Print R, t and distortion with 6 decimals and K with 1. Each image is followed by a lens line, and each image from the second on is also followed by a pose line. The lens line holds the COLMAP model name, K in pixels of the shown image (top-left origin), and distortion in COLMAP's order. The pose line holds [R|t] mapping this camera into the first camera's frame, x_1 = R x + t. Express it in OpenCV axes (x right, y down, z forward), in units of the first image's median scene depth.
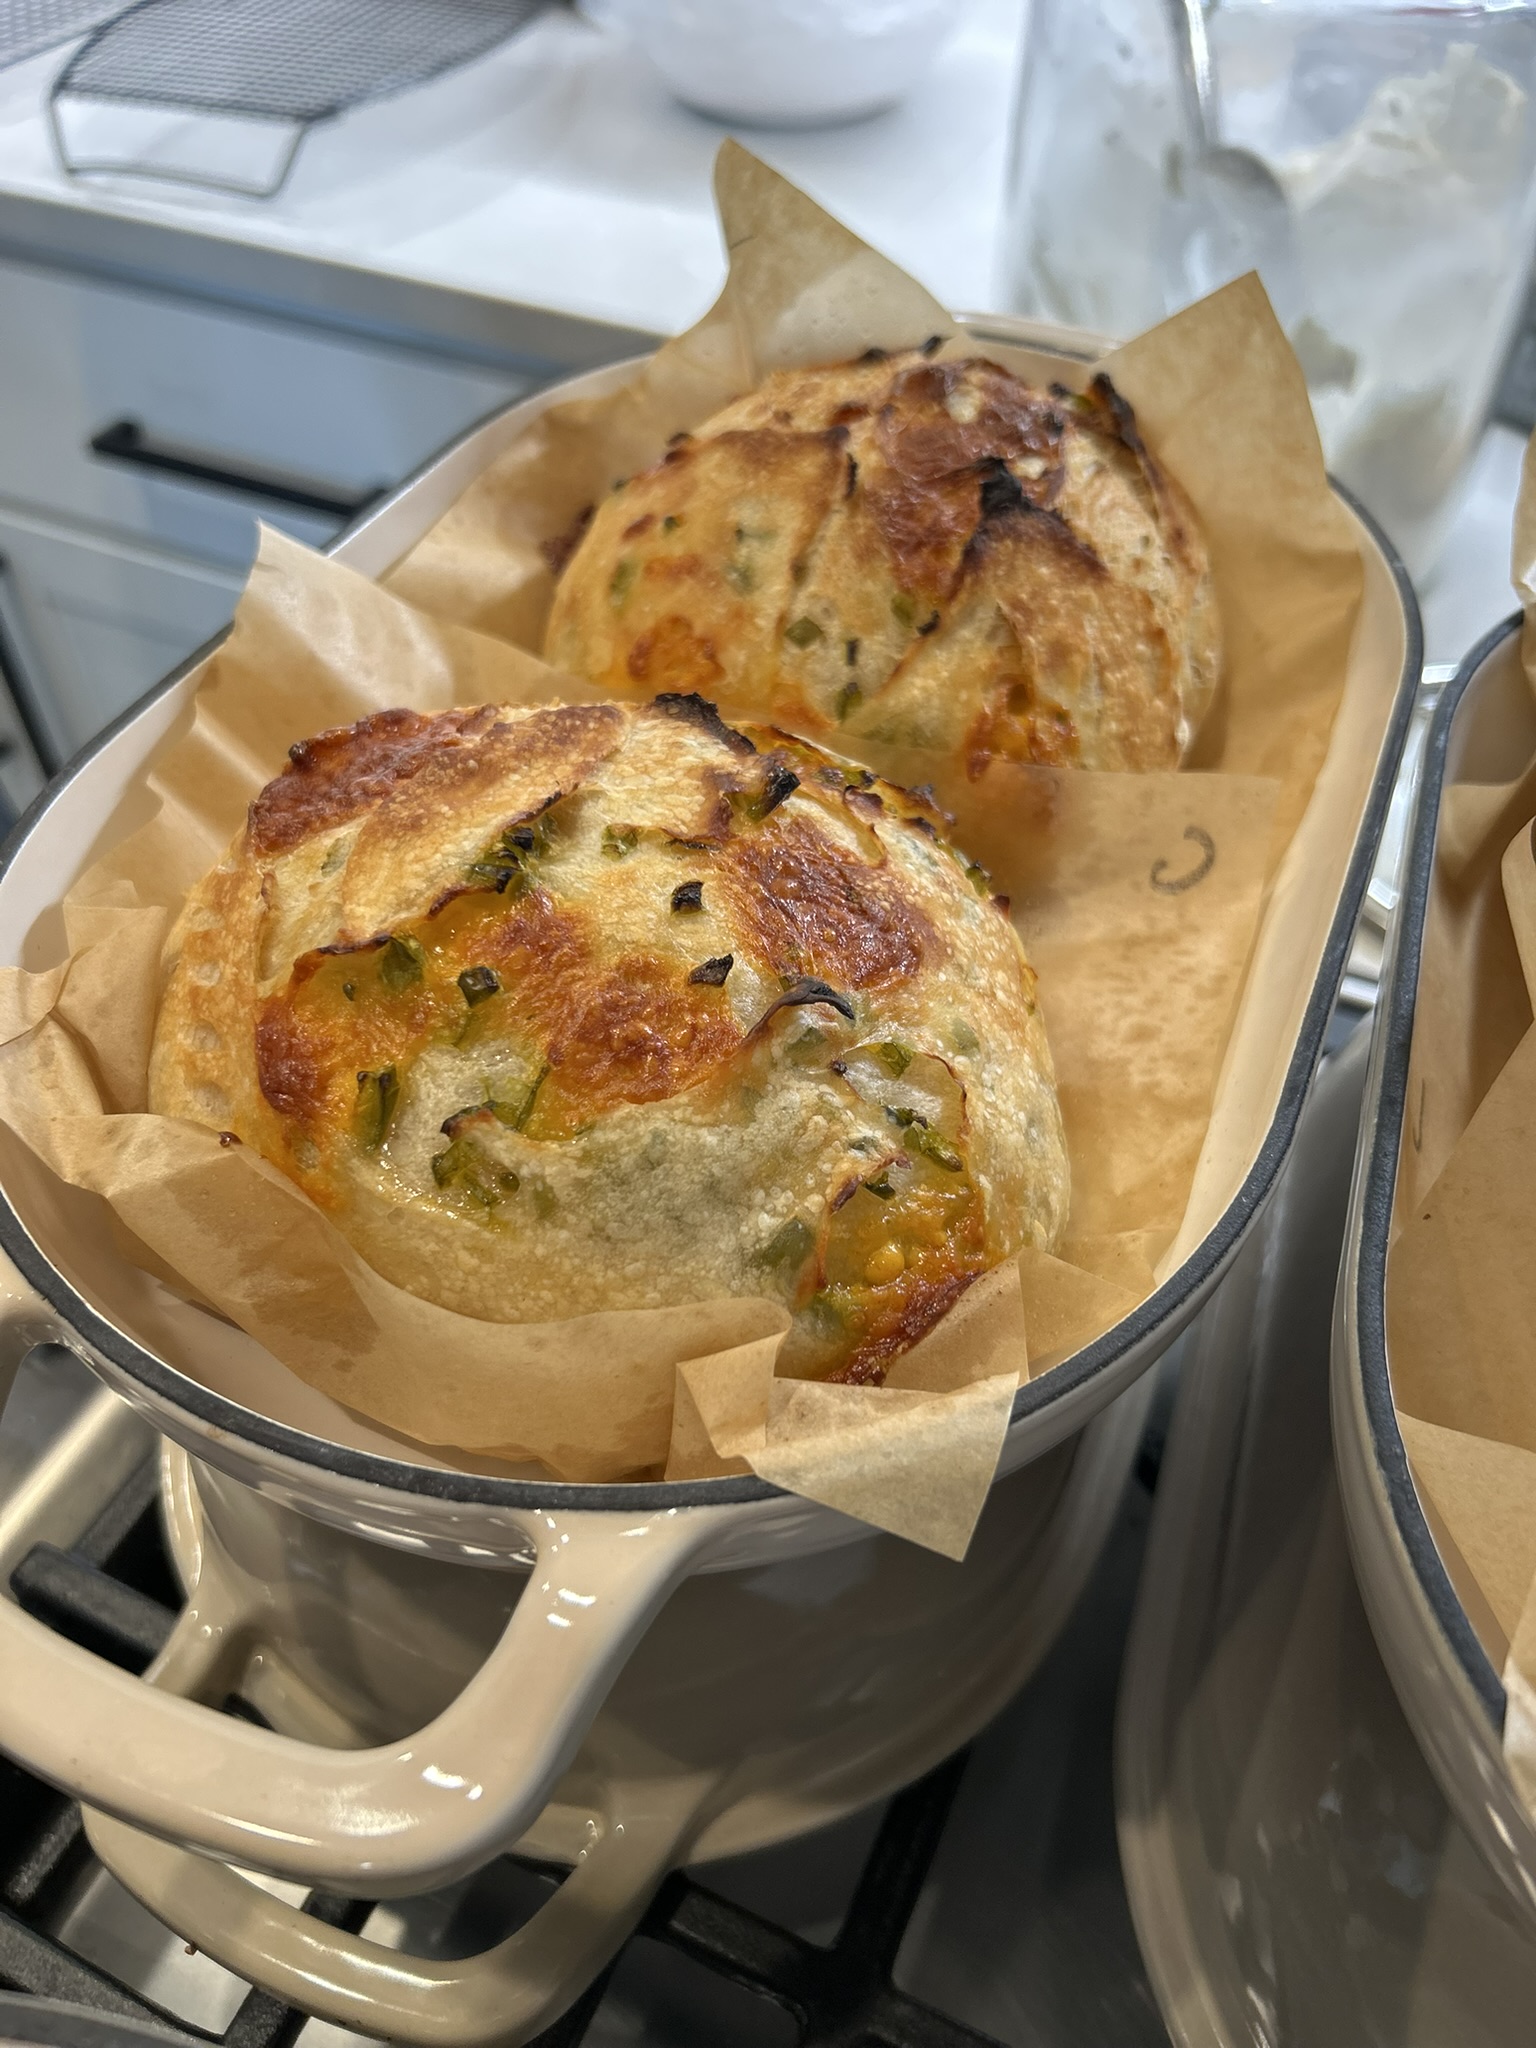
lens RADIAL K [[1567.5, 0, 768.0], [0, 1567.5, 1021.2], [0, 0, 1]] dist [-0.049514, 0.002780]
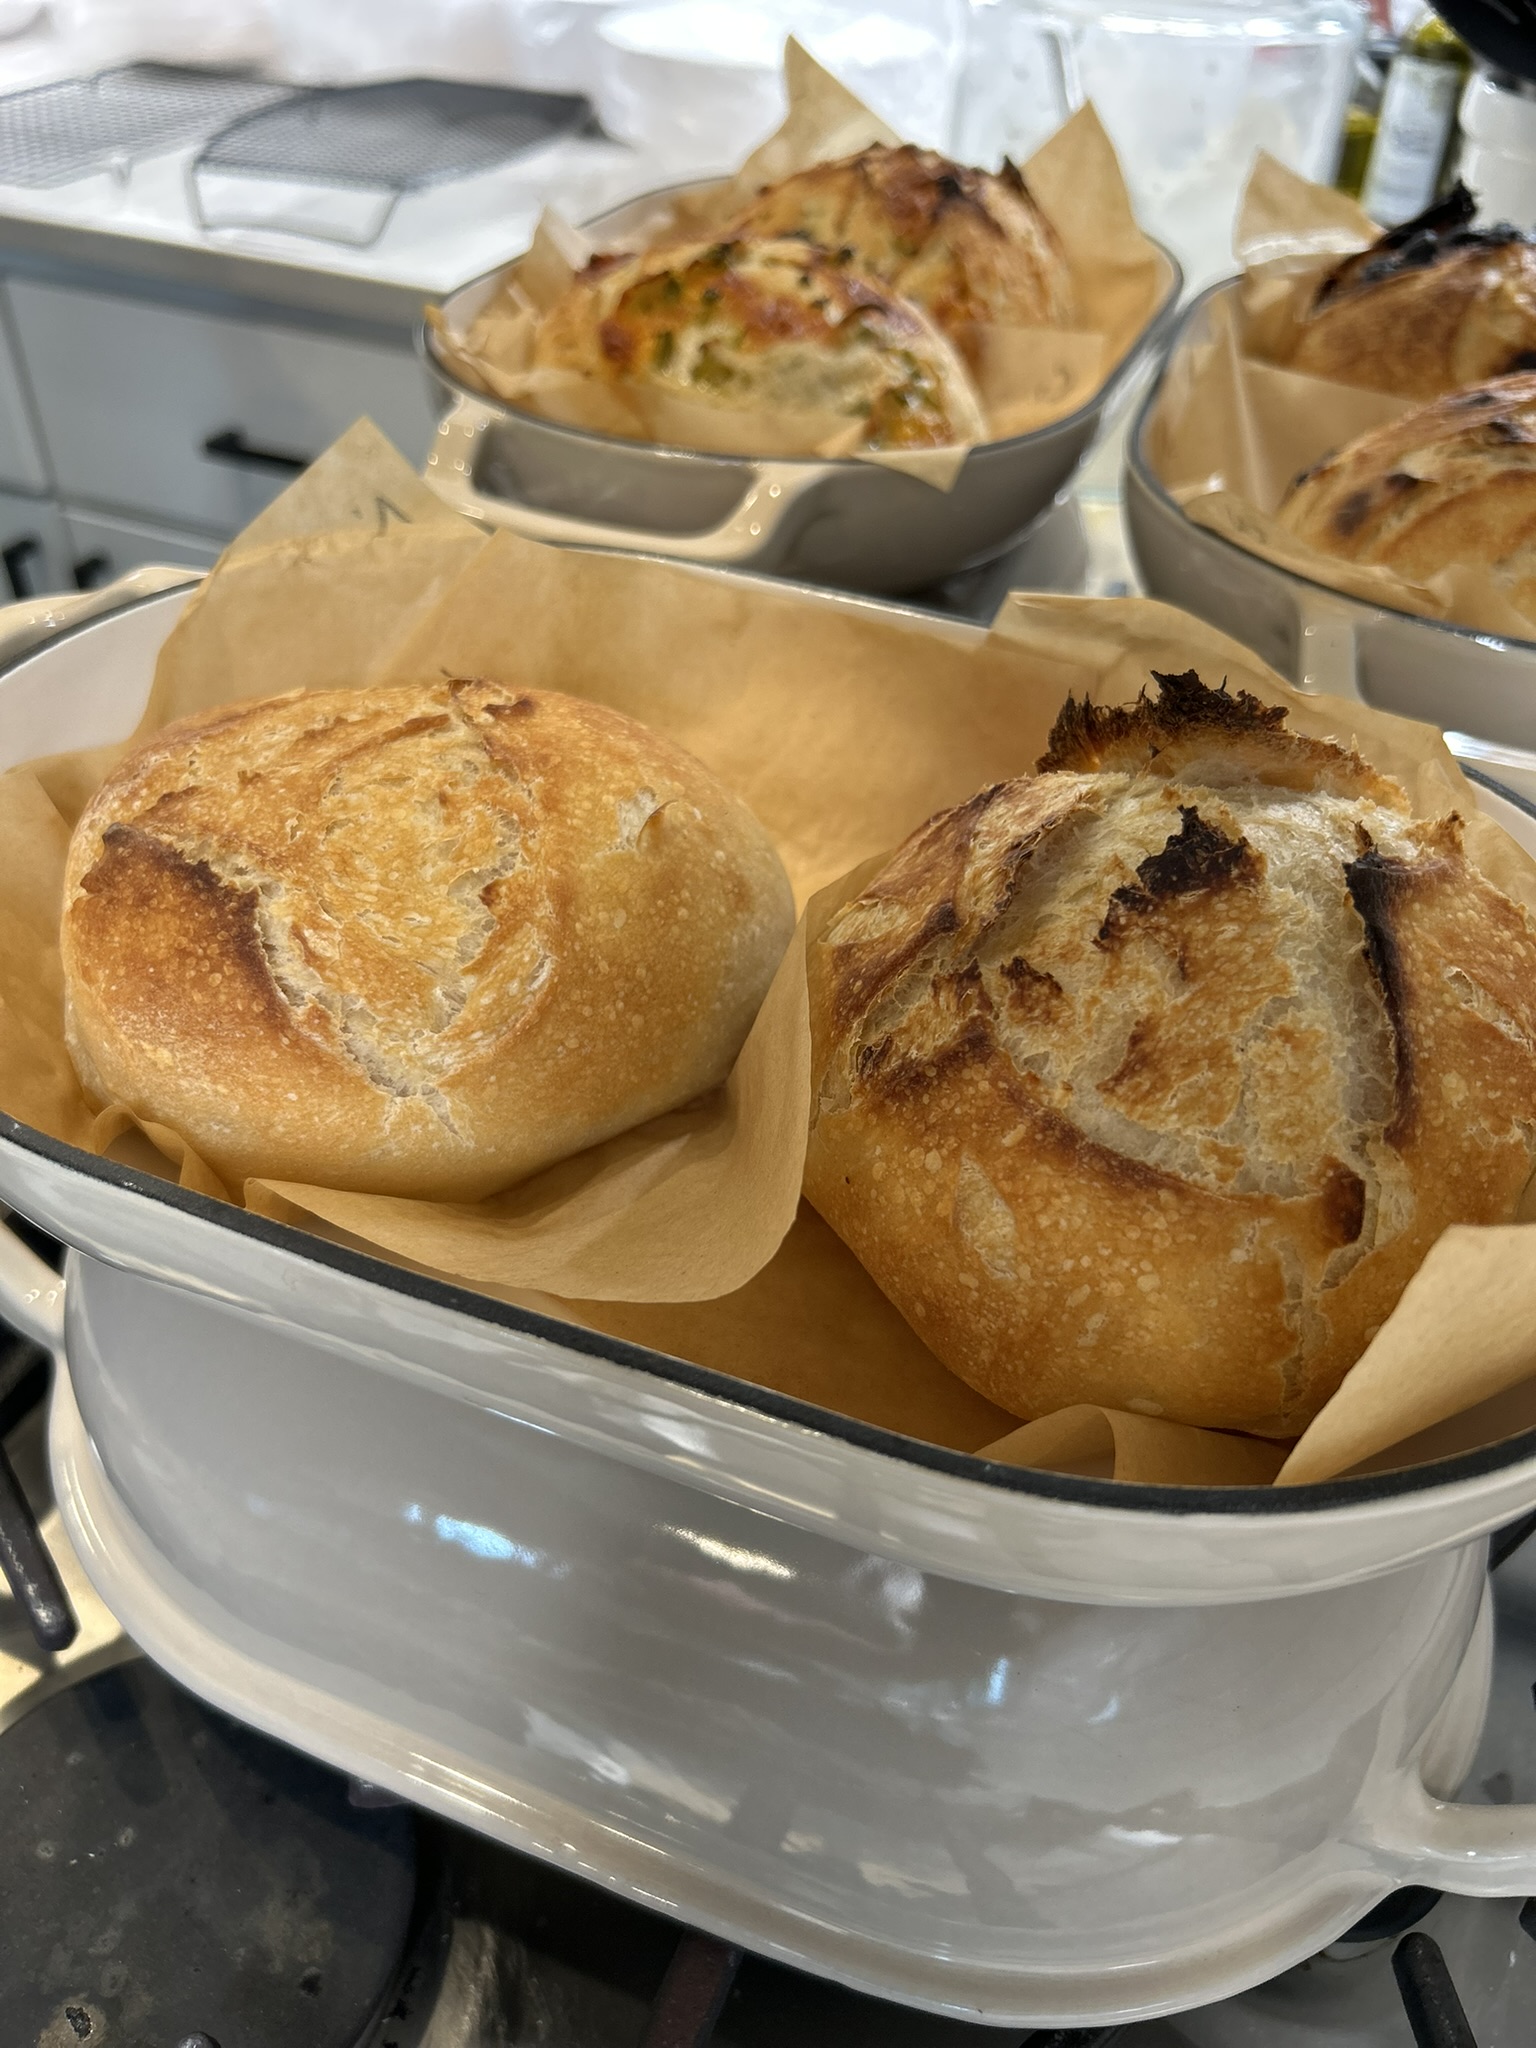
lens RADIAL K [[1567.5, 0, 765.5], [0, 1567.5, 1026.4], [0, 0, 1]] dist [-0.049514, 0.002780]
pose [[0.999361, -0.003761, 0.035532, -0.177833], [0.007817, 0.993368, -0.114710, 1.116573], [-0.034864, 0.114915, 0.992763, -0.898372]]
